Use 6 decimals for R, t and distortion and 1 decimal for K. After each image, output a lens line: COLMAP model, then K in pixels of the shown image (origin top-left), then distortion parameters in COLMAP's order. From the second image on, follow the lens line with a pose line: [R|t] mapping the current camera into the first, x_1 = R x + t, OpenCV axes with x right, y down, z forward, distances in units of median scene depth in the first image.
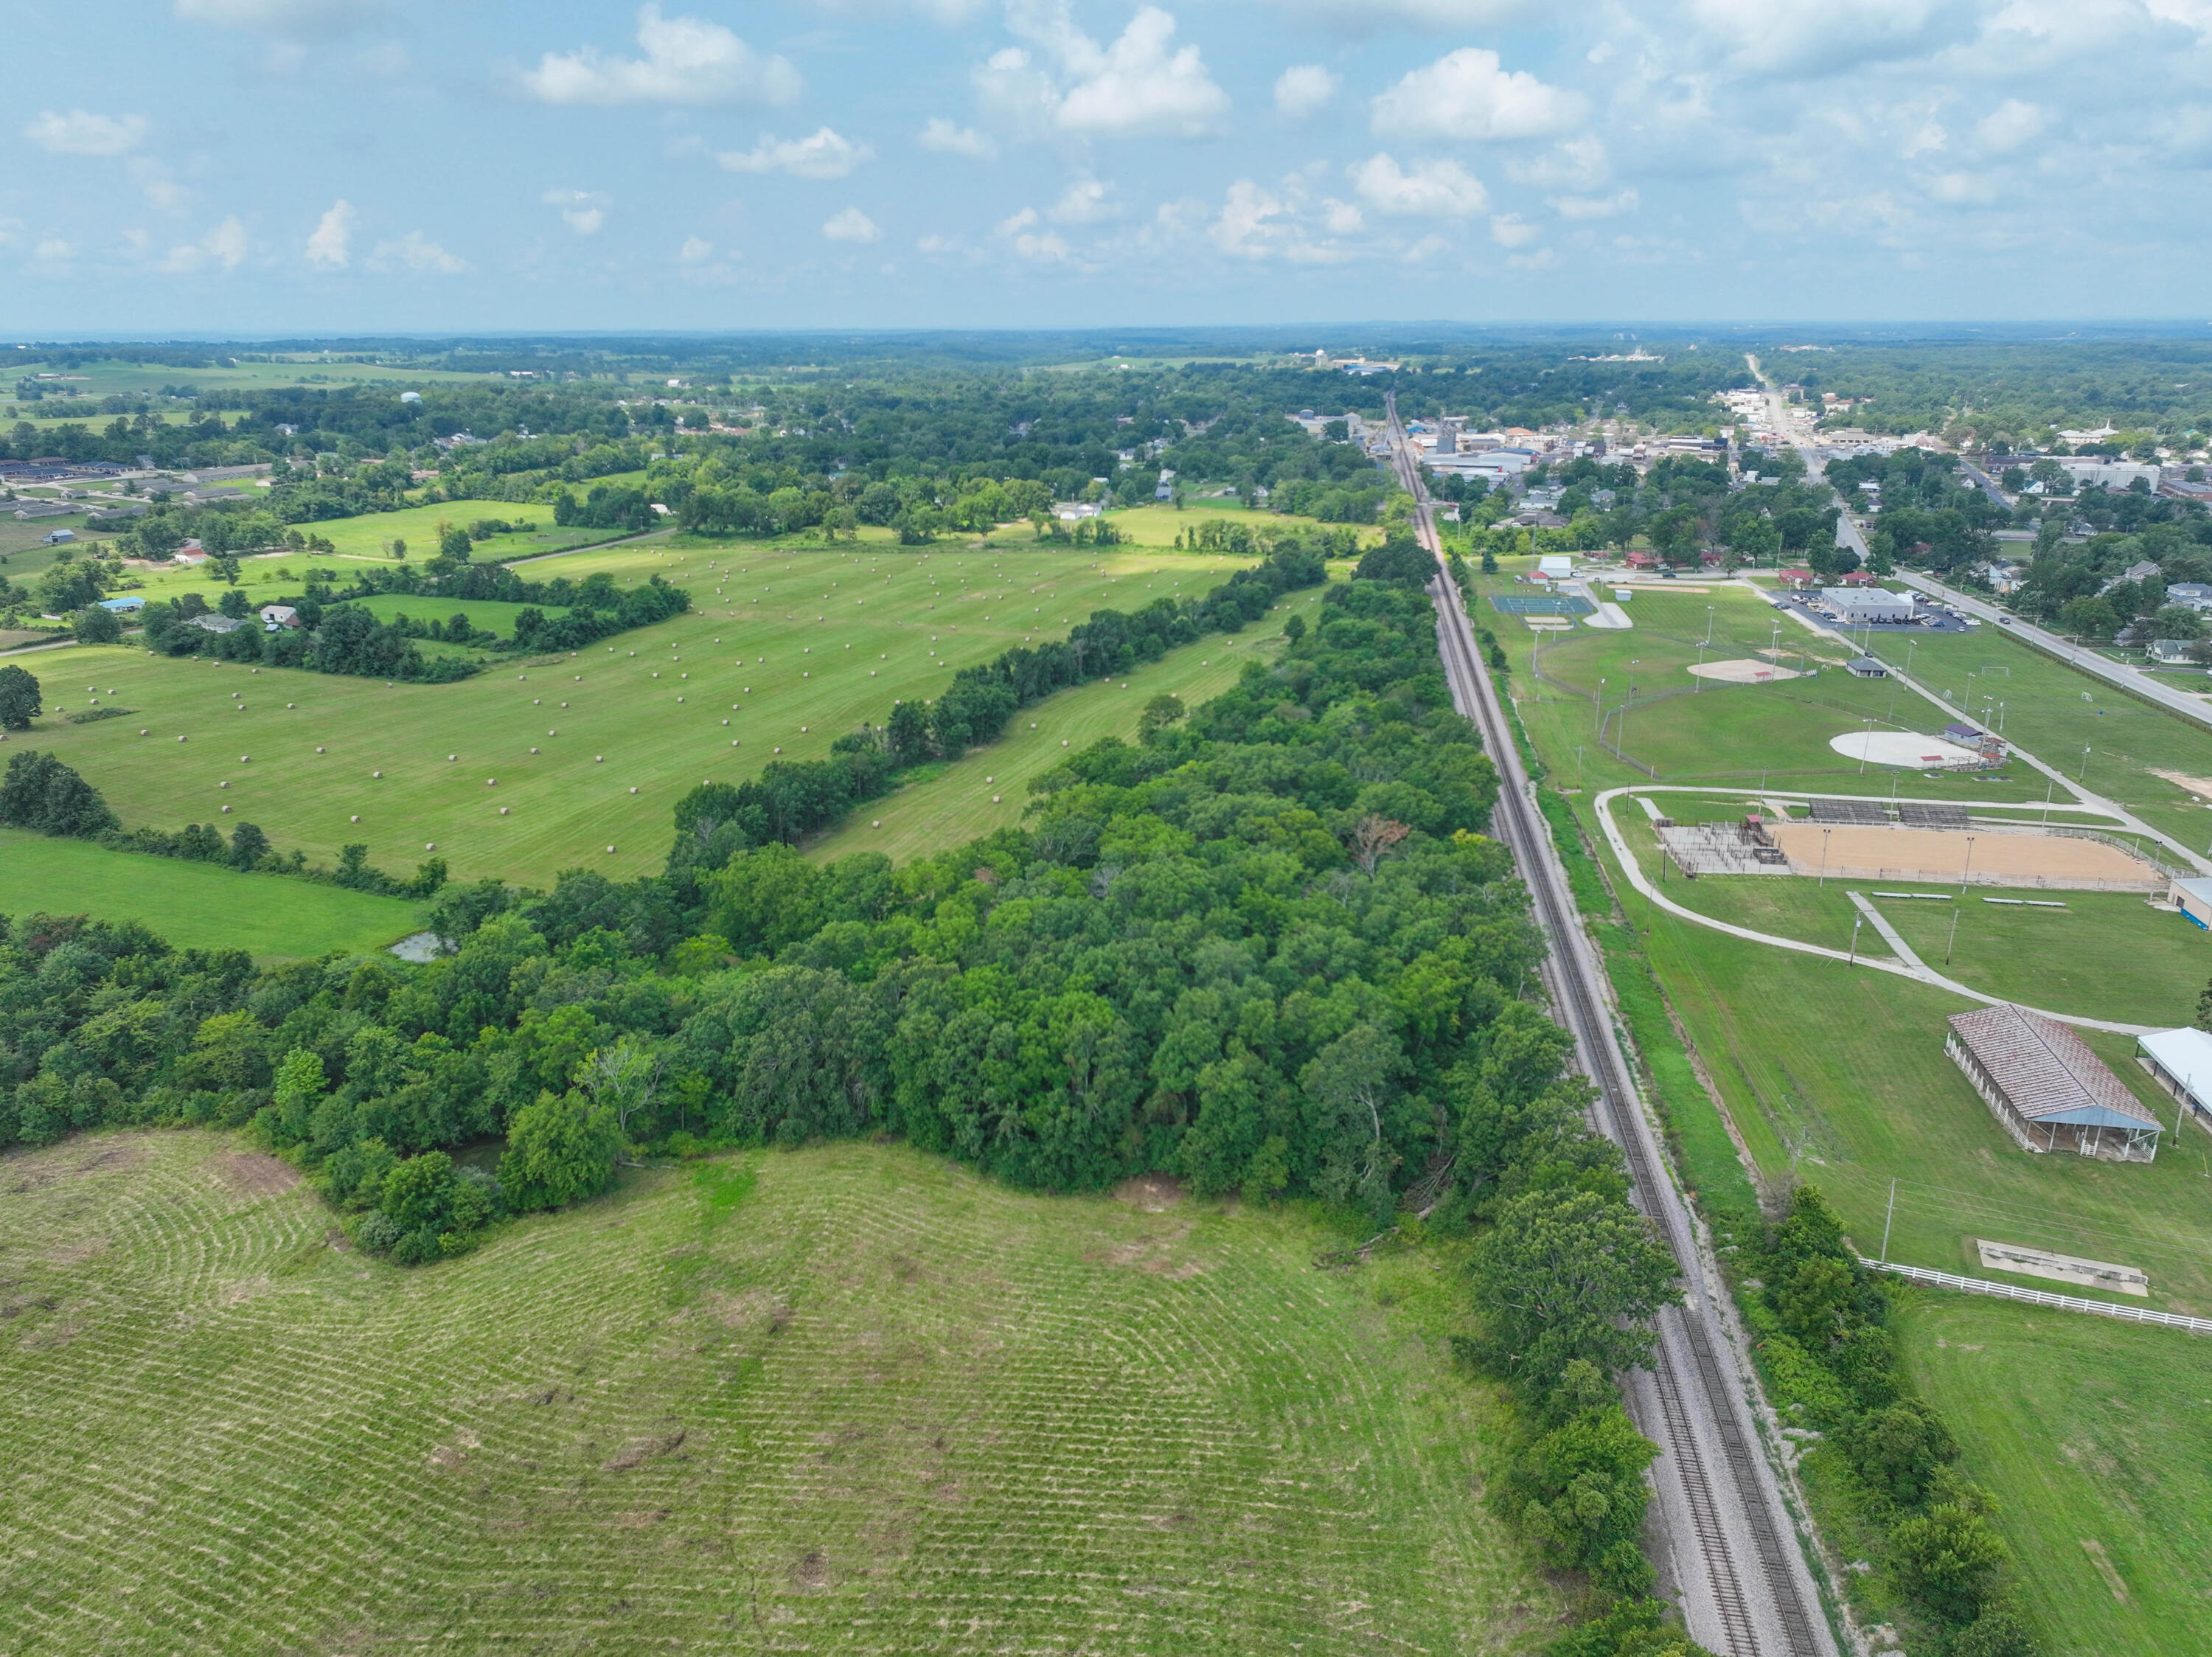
lens RADIAL K [[1543.2, 0, 1111.1], [0, 1543.2, 833.5], [0, 0, 1]] dist [-0.000271, 0.010509]
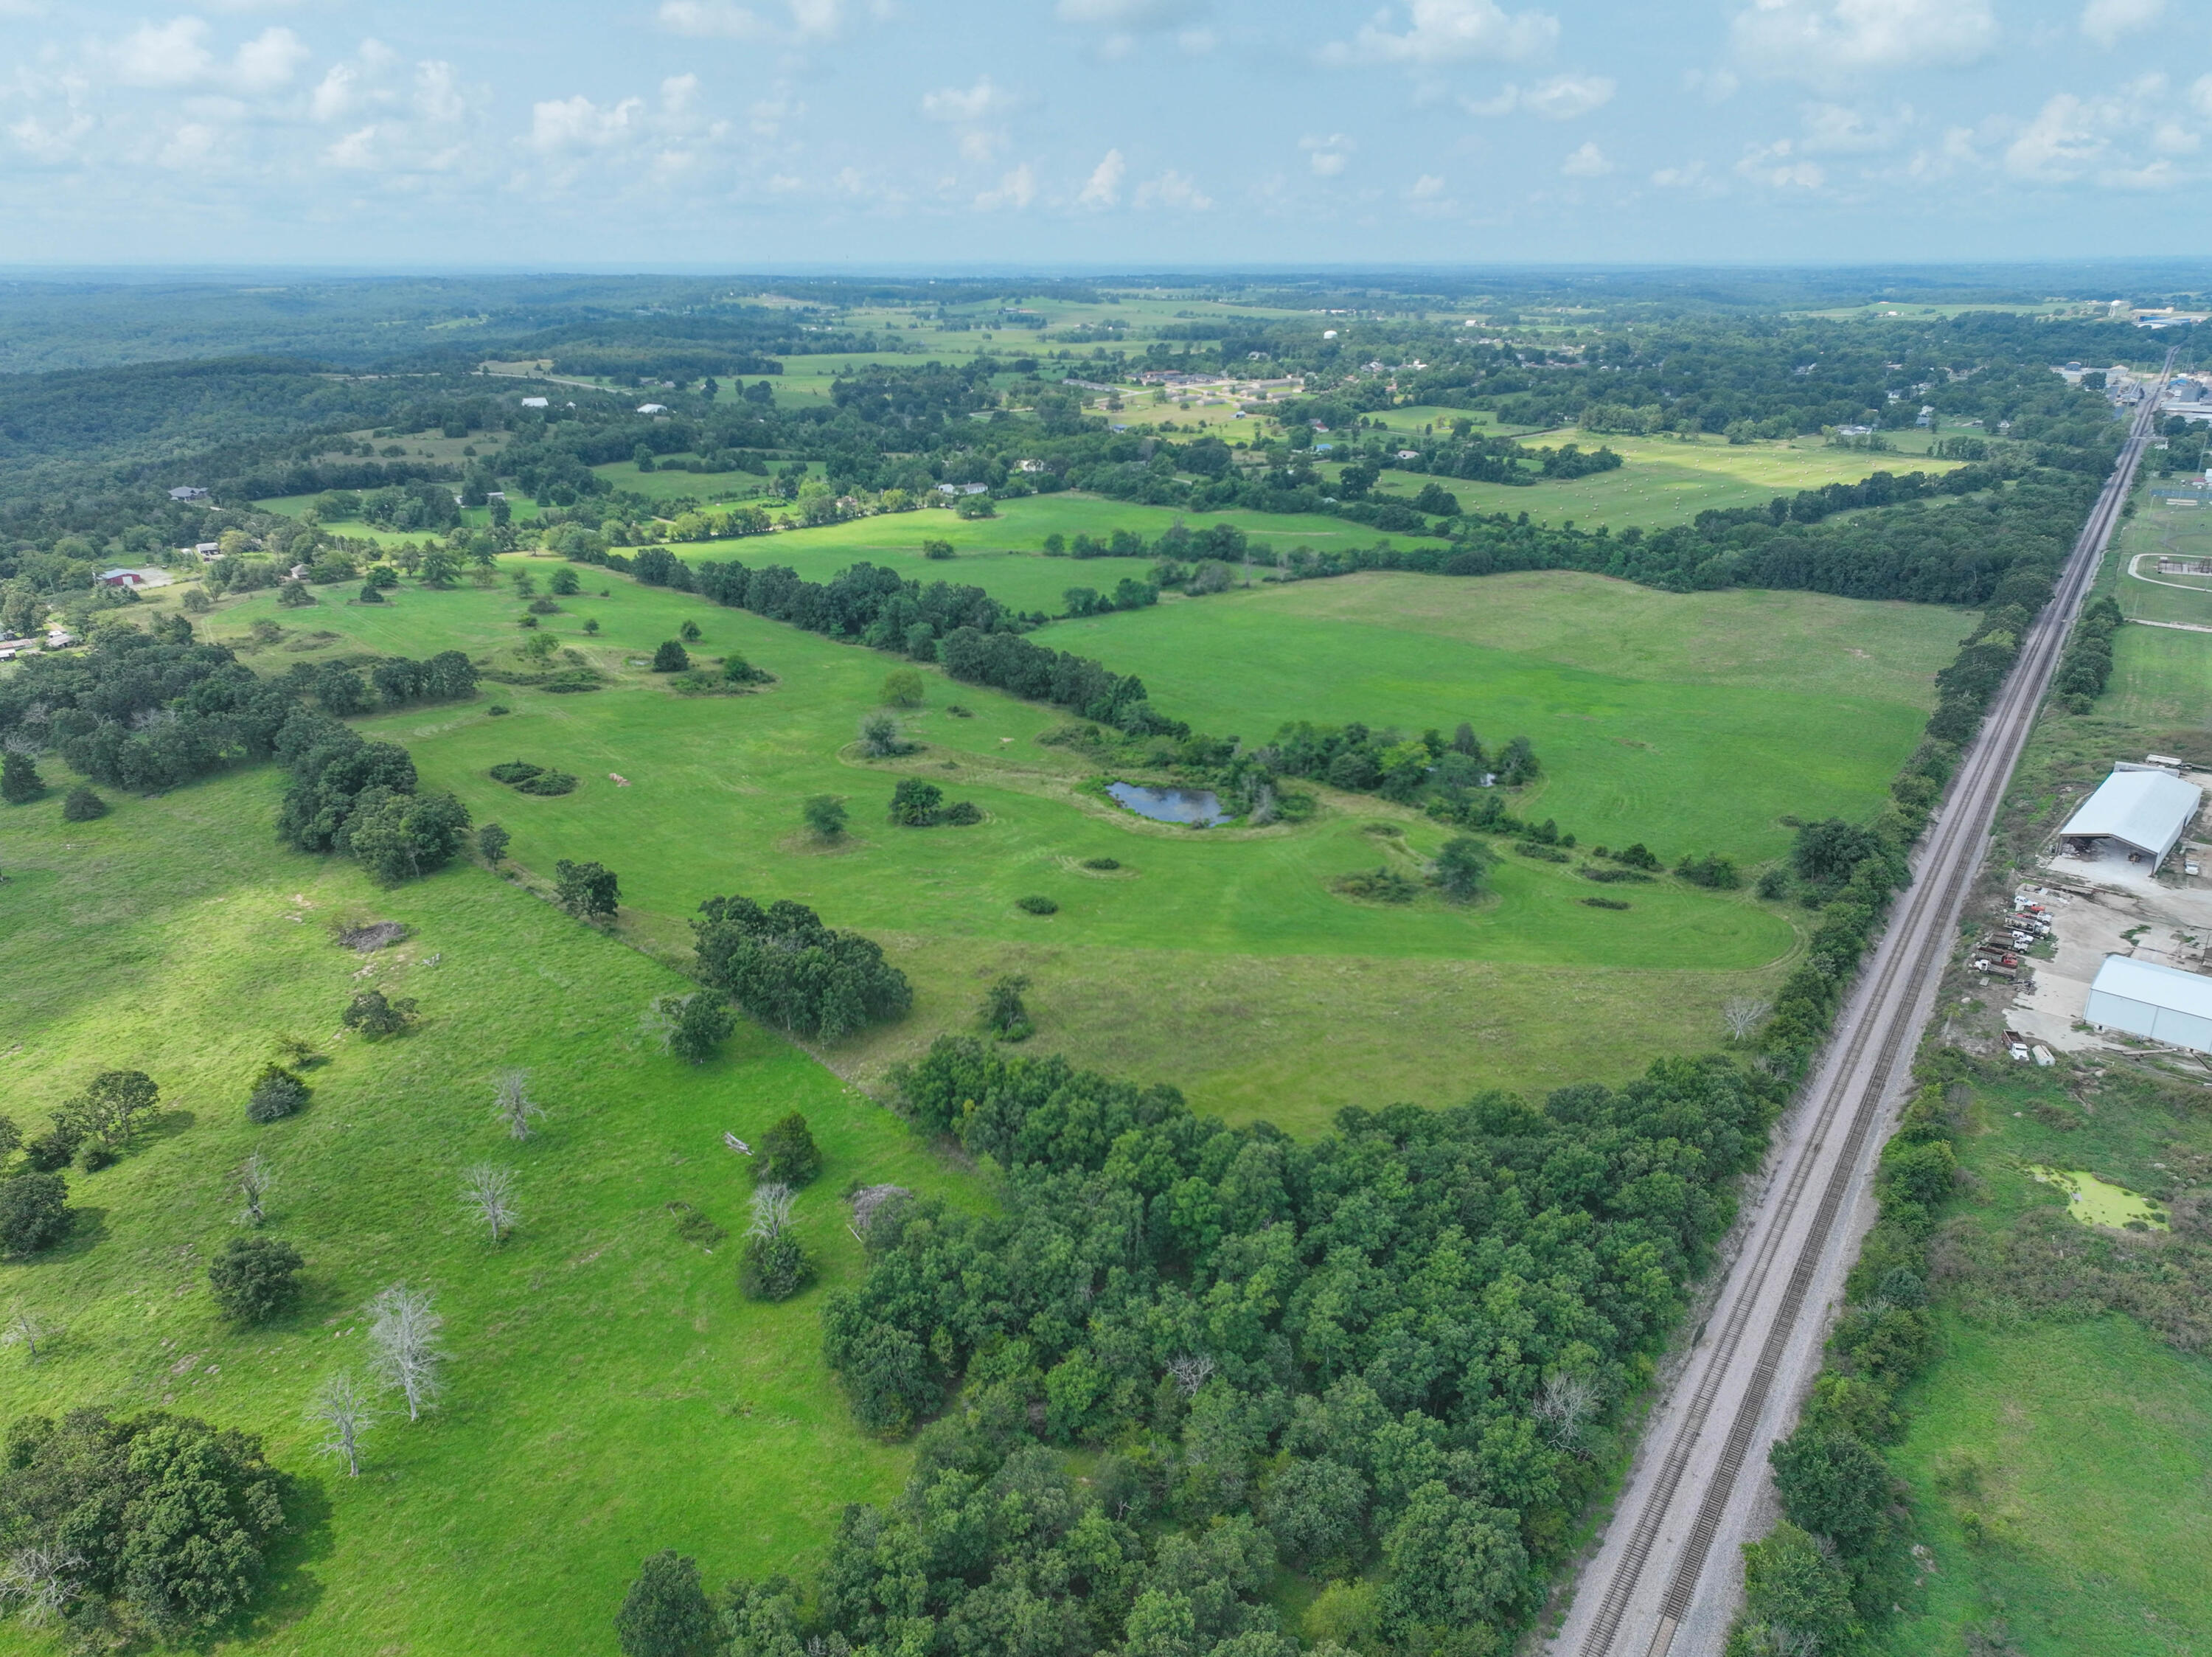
lens RADIAL K [[1543.2, 0, 1111.1], [0, 1543.2, 833.5], [0, 0, 1]] dist [-0.000271, 0.010509]
pose [[0.907171, 0.150061, -0.393094, -0.021726], [-0.134630, 0.988648, 0.066715, 0.124685], [0.398642, -0.007600, 0.917075, -0.466782]]
